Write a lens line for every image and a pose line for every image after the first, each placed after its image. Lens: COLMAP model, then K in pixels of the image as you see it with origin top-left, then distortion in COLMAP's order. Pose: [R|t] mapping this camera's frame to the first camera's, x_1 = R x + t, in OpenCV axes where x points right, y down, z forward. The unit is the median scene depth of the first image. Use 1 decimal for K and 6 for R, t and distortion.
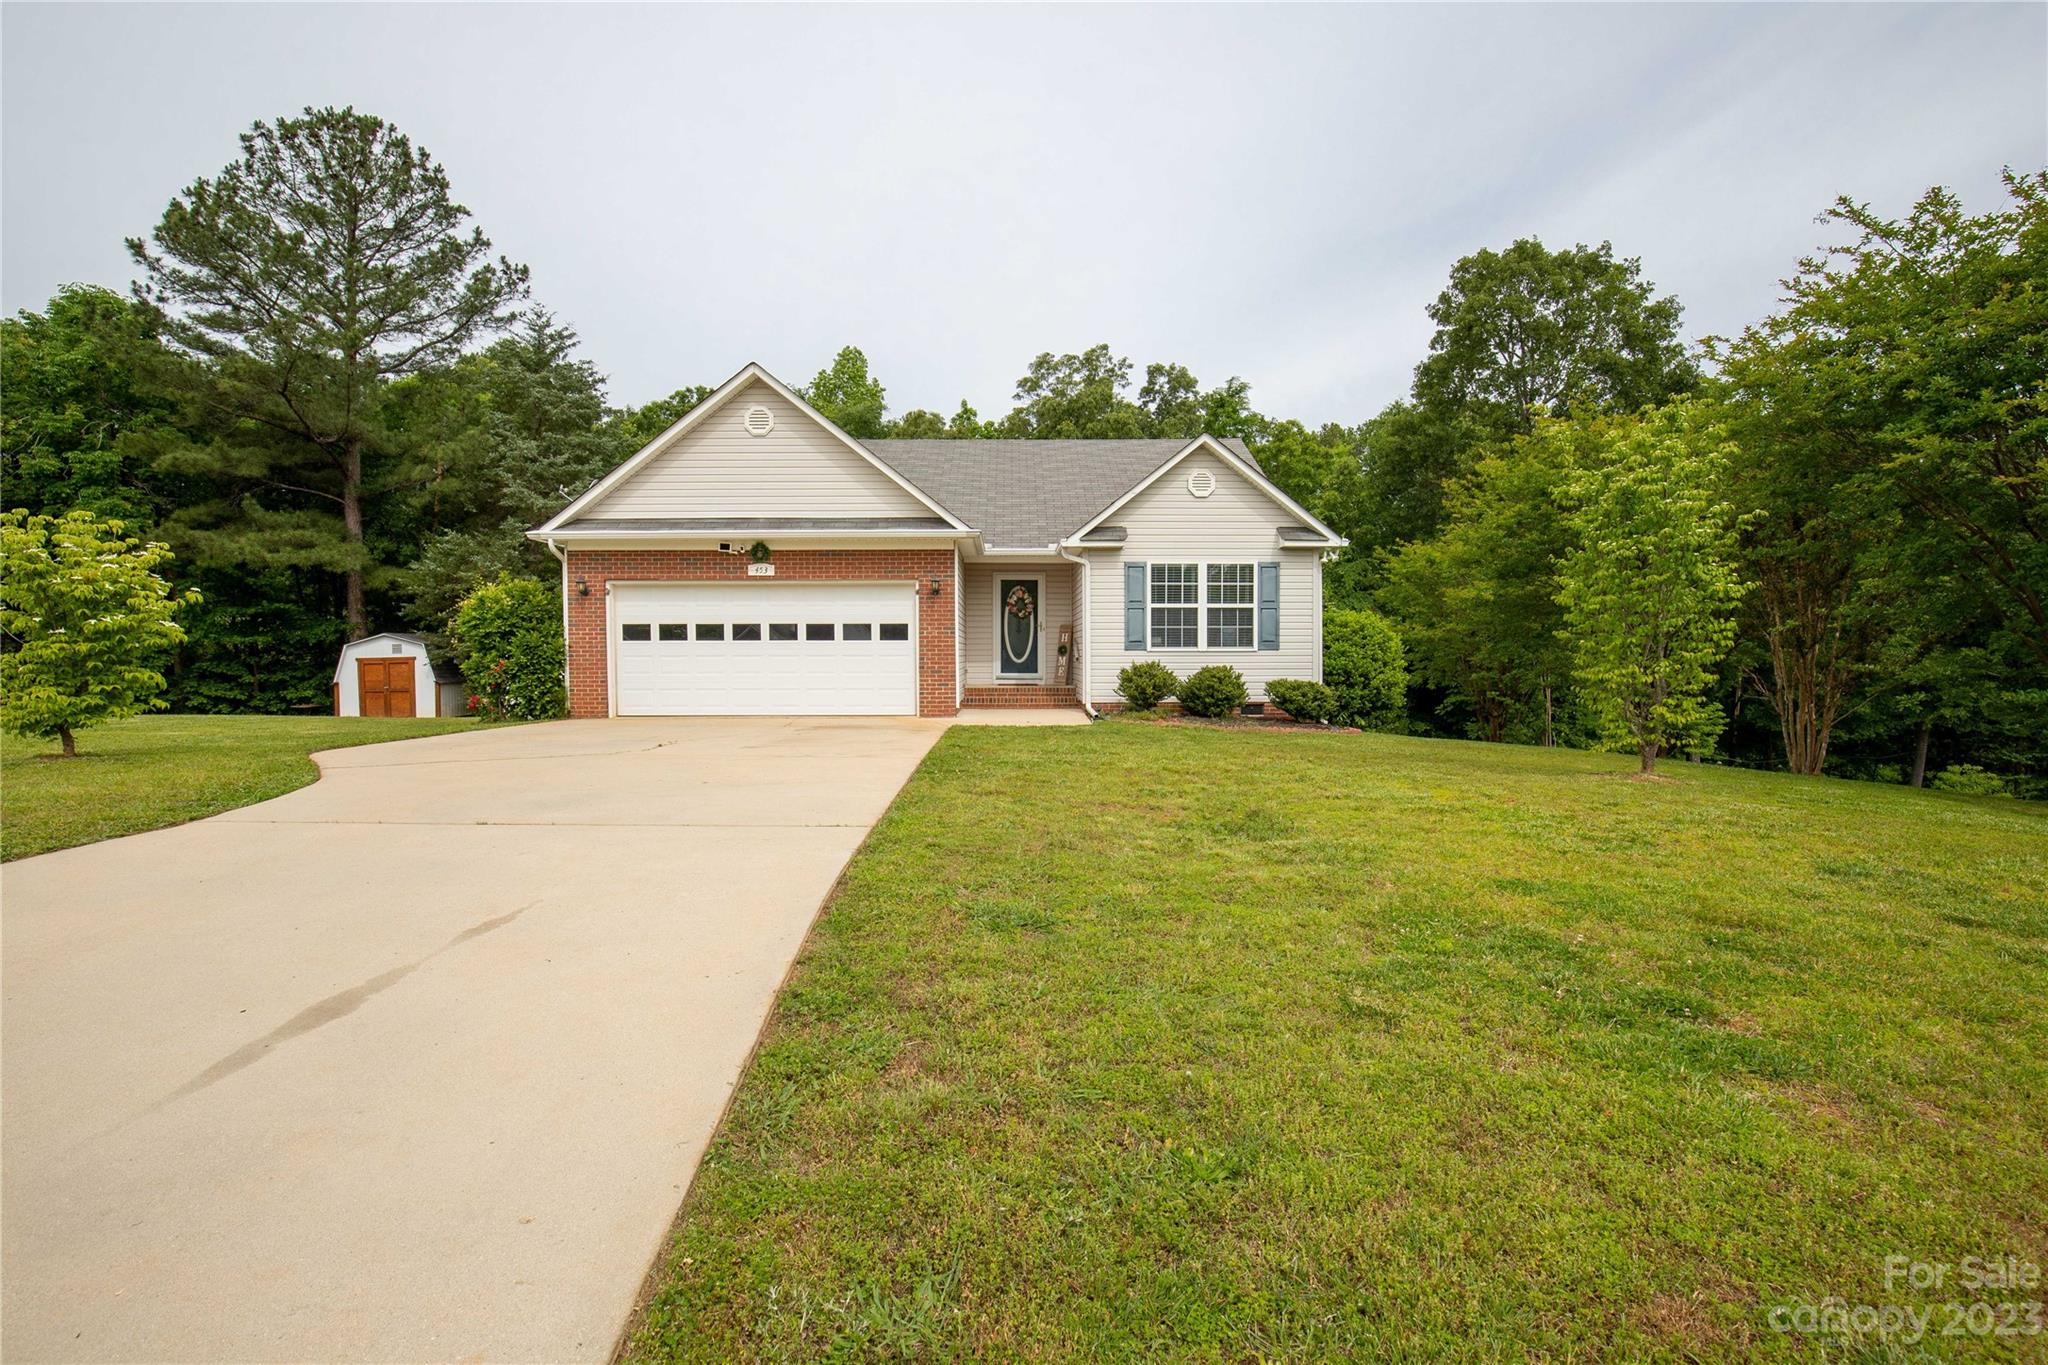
lens RADIAL K [[940.1, 0, 1059.6], [0, 940.1, 657.5], [0, 0, 1]] dist [-0.053804, 0.011883]
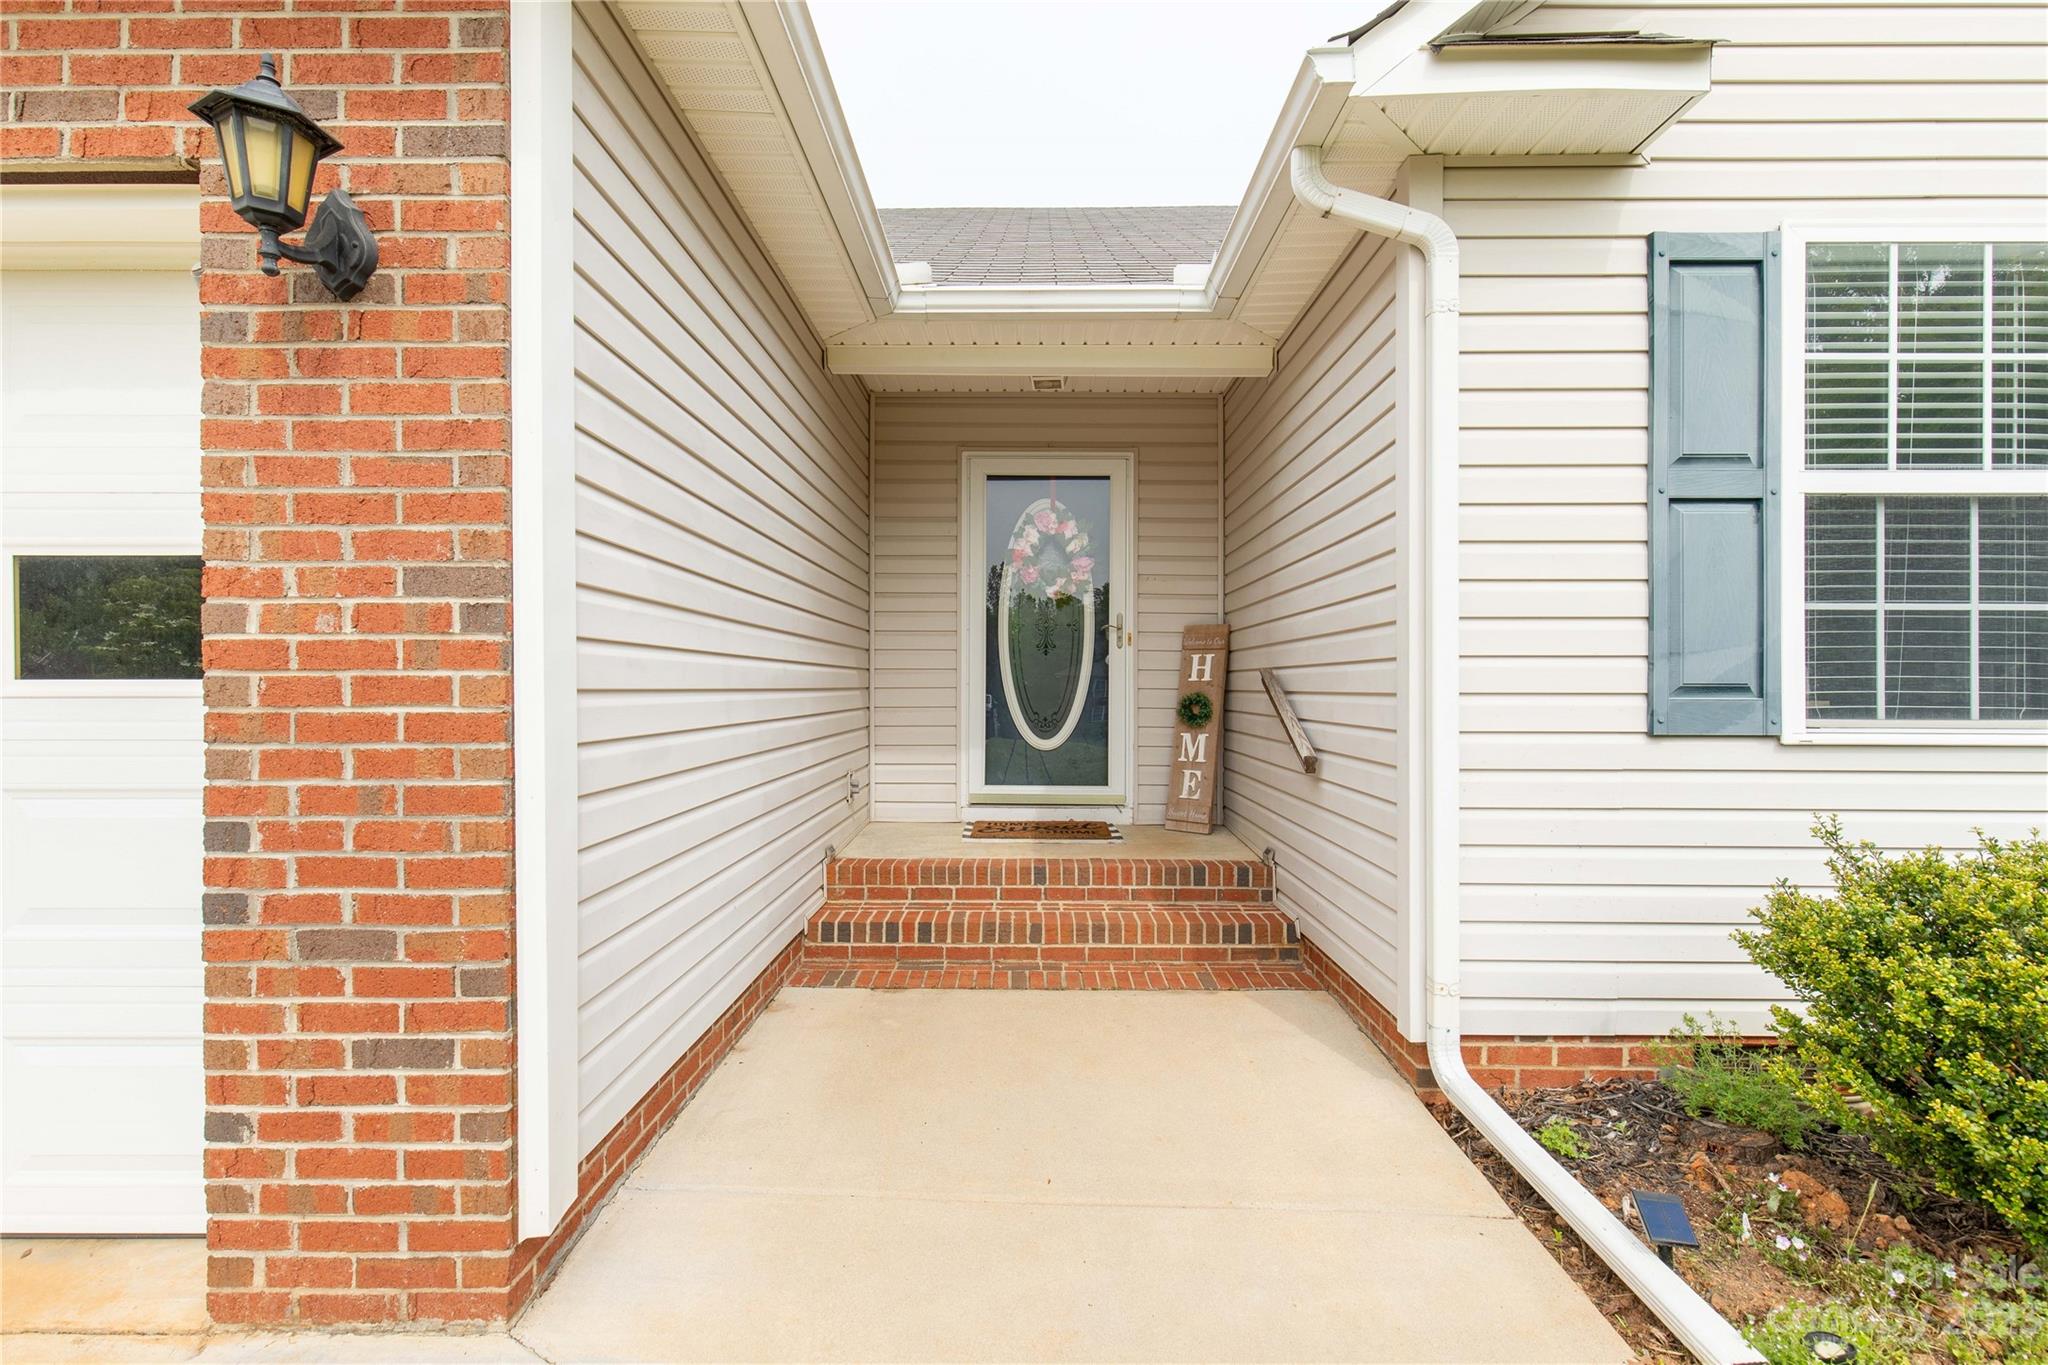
lens RADIAL K [[940.1, 0, 1059.6], [0, 940.1, 657.5], [0, 0, 1]] dist [-0.053804, 0.011883]
pose [[0.999698, 0.001465, -0.024539, -0.036828], [-0.002308, 0.999407, -0.034362, -0.016391], [0.024474, 0.034408, 0.999108, 0.821816]]
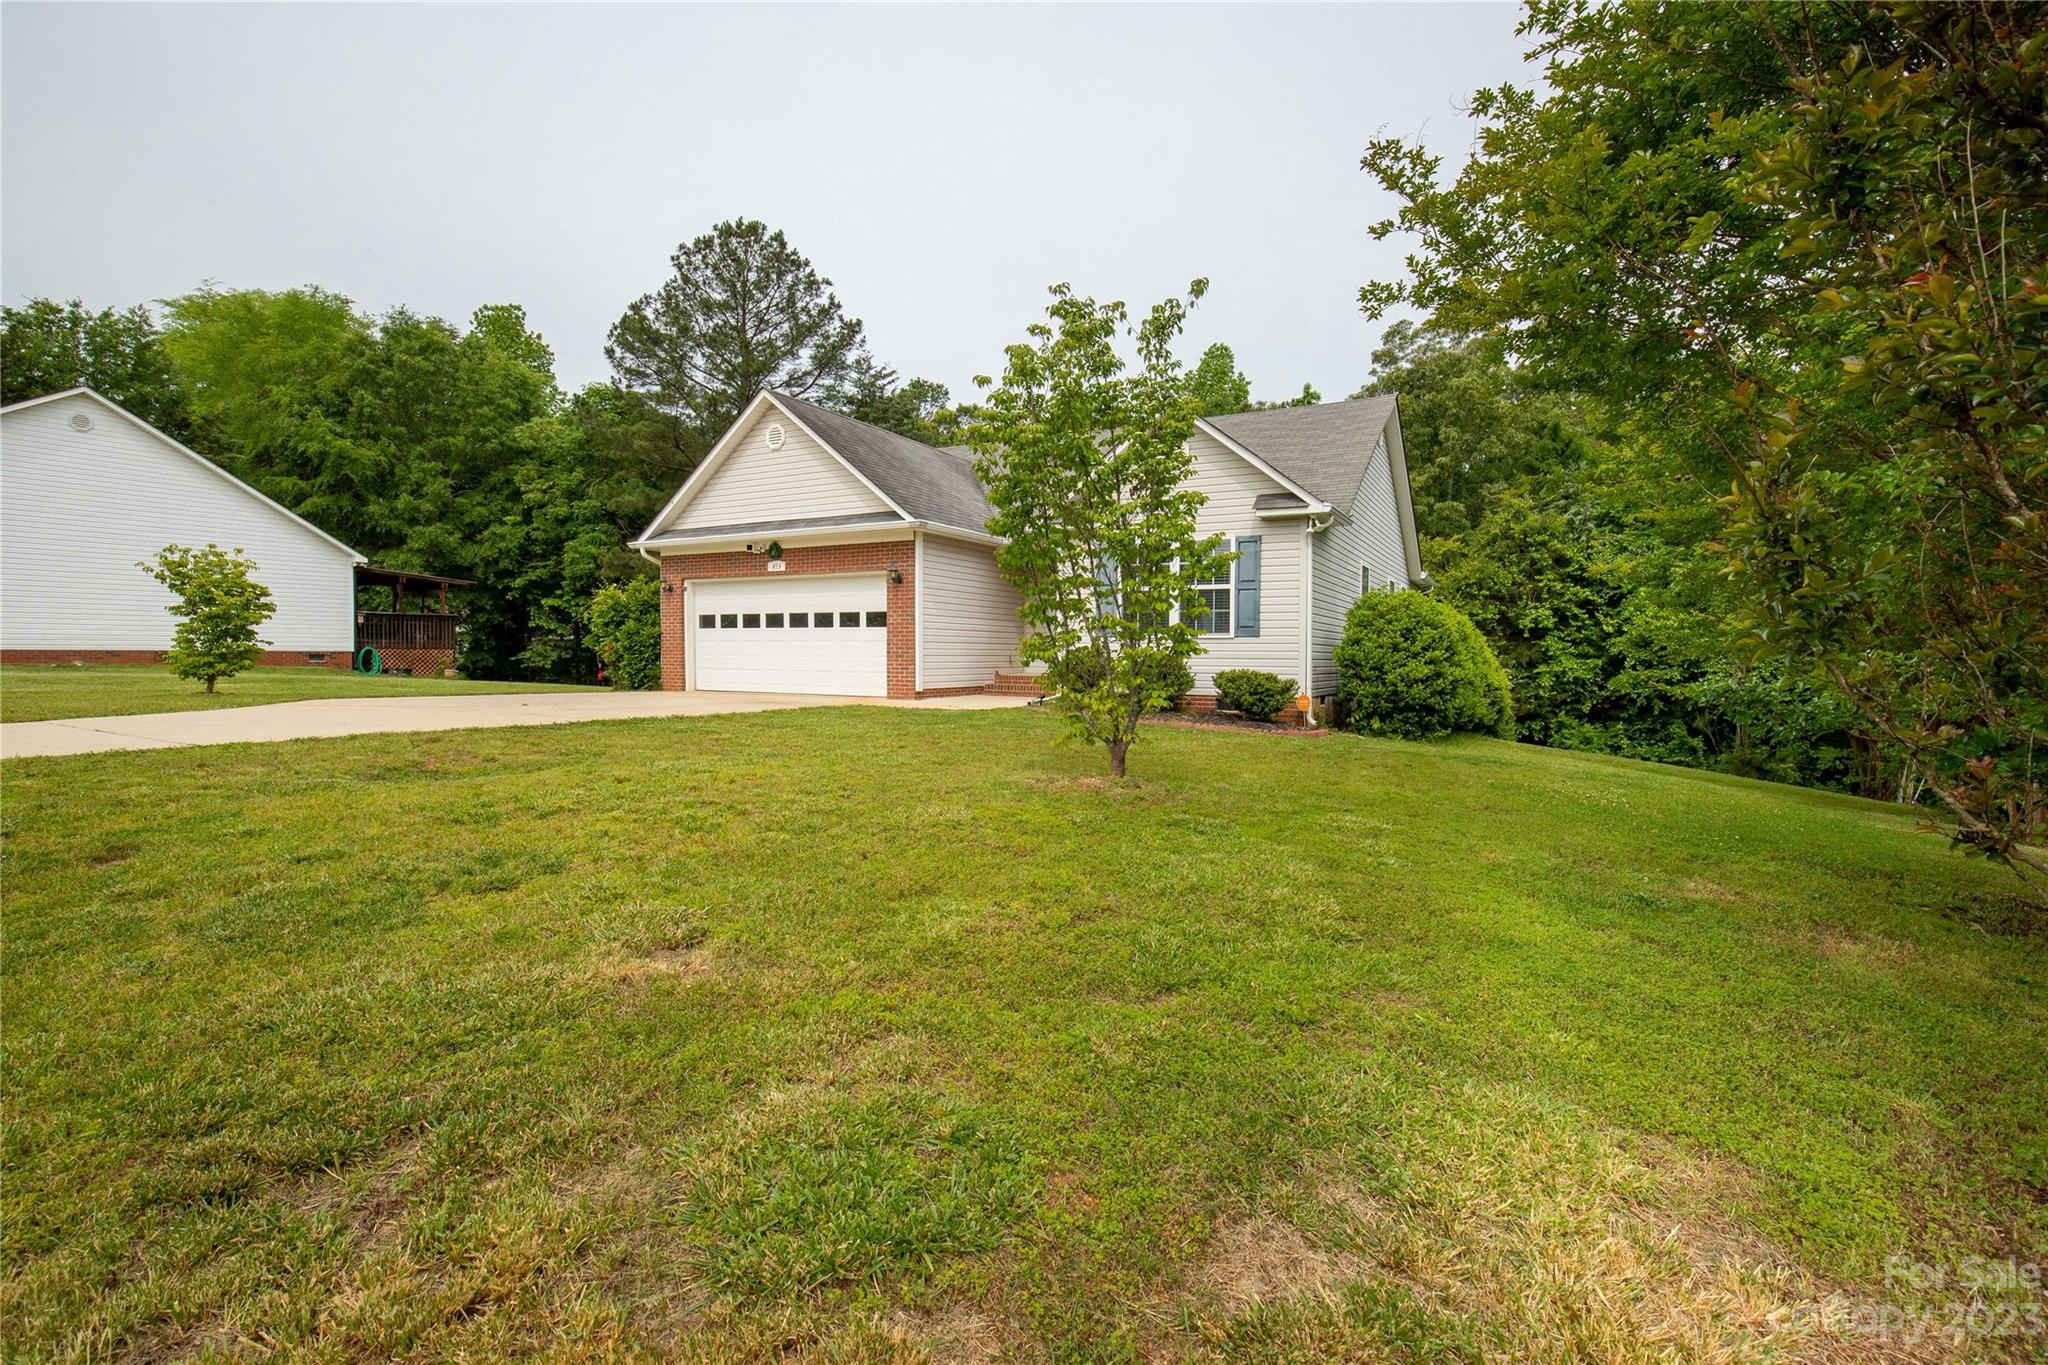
lens RADIAL K [[940.1, 0, 1059.6], [0, 940.1, 657.5], [0, 0, 1]] dist [-0.053804, 0.011883]
pose [[0.868150, 0.011240, -0.496175, 0.507478], [-0.010318, 0.999936, 0.004598, 0.008971], [0.496195, 0.001127, 0.868211, 0.157381]]
